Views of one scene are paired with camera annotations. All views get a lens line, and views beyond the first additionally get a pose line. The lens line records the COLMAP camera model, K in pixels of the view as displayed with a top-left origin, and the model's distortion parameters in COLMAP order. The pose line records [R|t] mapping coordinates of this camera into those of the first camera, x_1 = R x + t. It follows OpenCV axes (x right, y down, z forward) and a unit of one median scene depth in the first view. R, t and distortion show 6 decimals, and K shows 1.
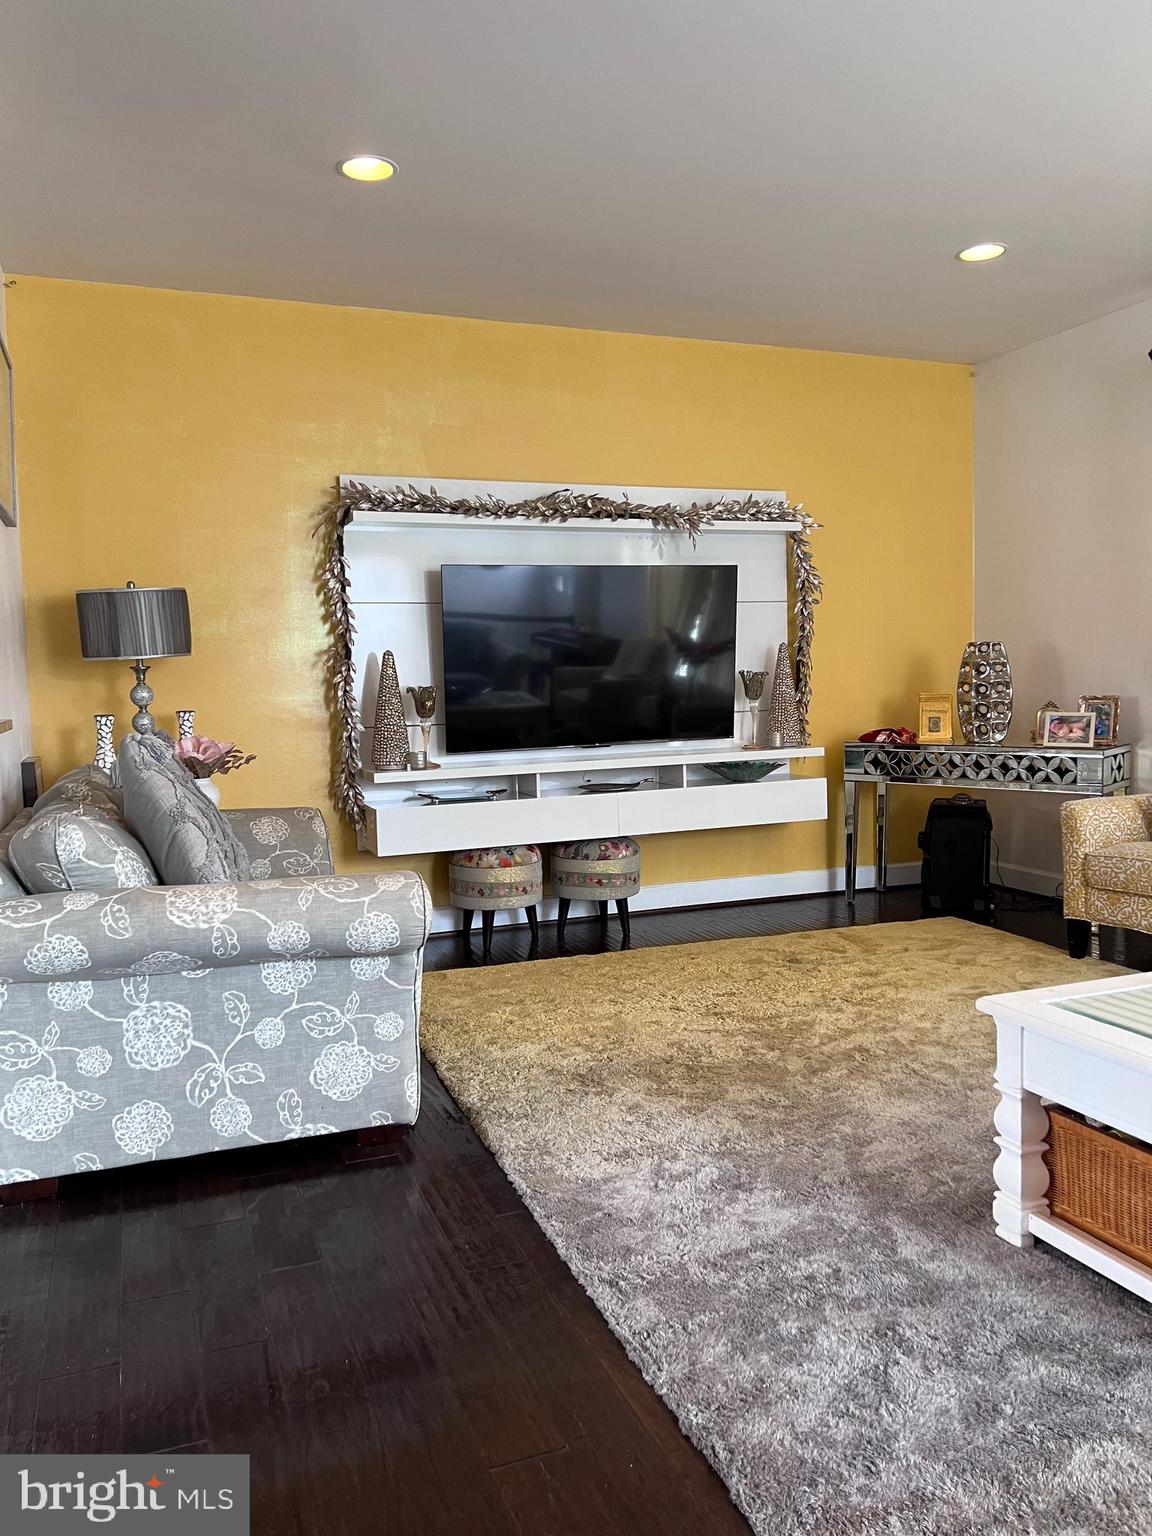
lens RADIAL K [[1164.0, 0, 575.8], [0, 1164.0, 771.9], [0, 0, 1]] dist [0.050017, -0.068769]
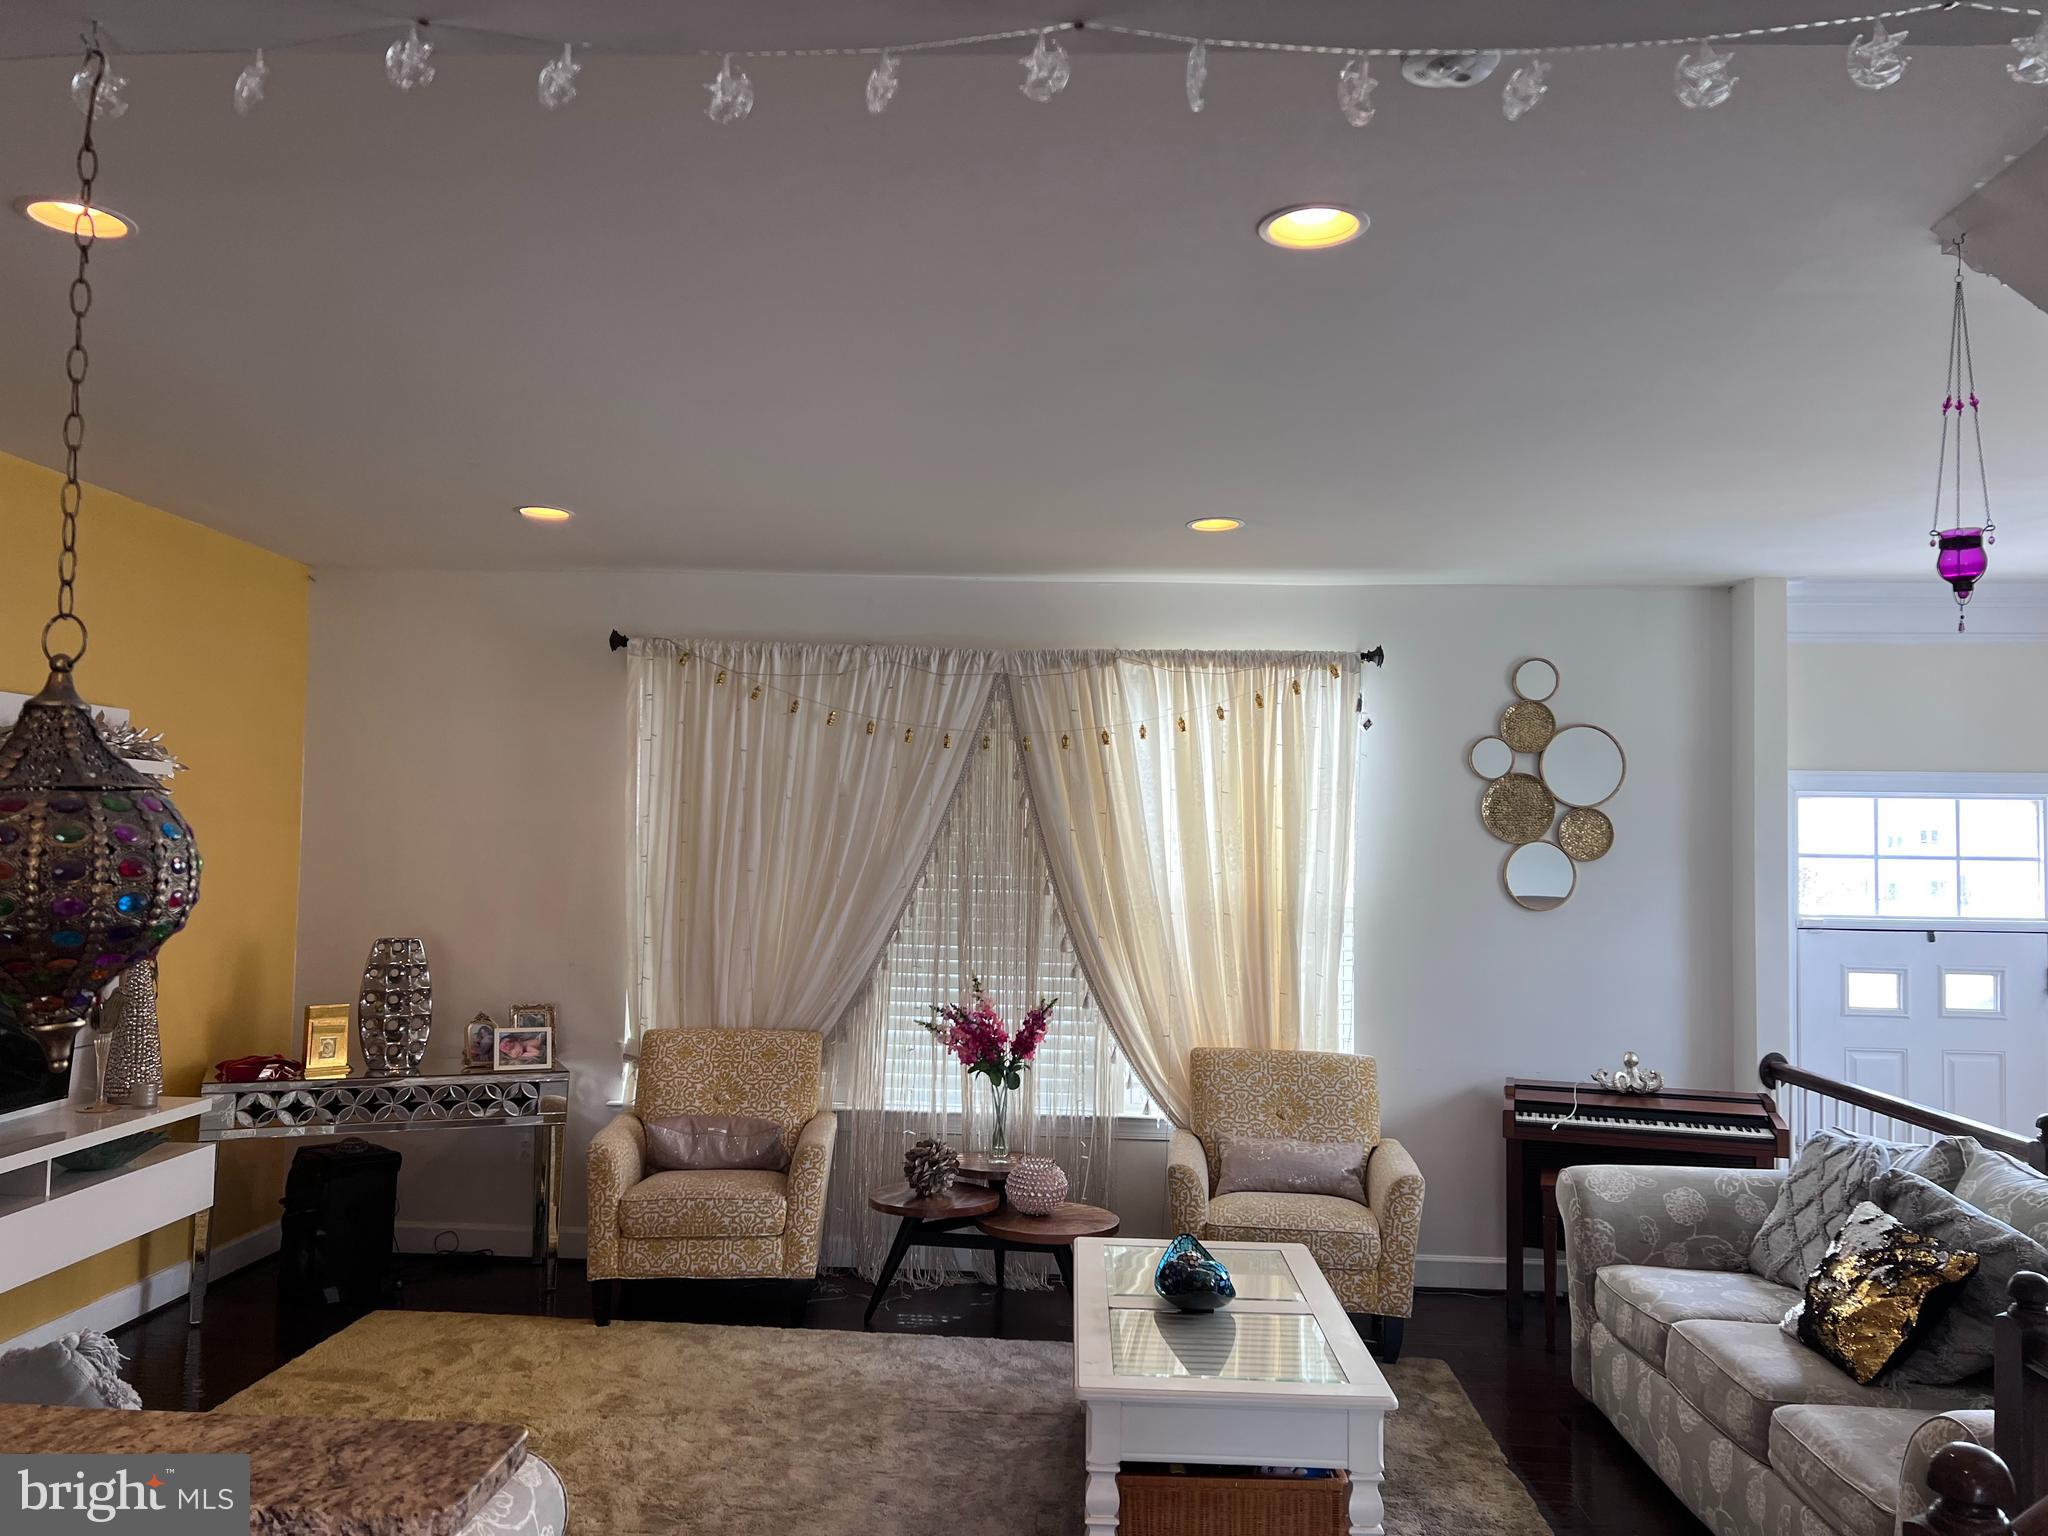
lens RADIAL K [[1552.0, 0, 1028.7], [0, 1552.0, 761.4], [0, 0, 1]] dist [0.050017, -0.068769]
pose [[0.387577, 0.084057, 0.917997, -0.494956], [0.038671, 0.993475, -0.107295, -0.107825], [-0.921026, 0.077085, 0.381798, 0.214577]]
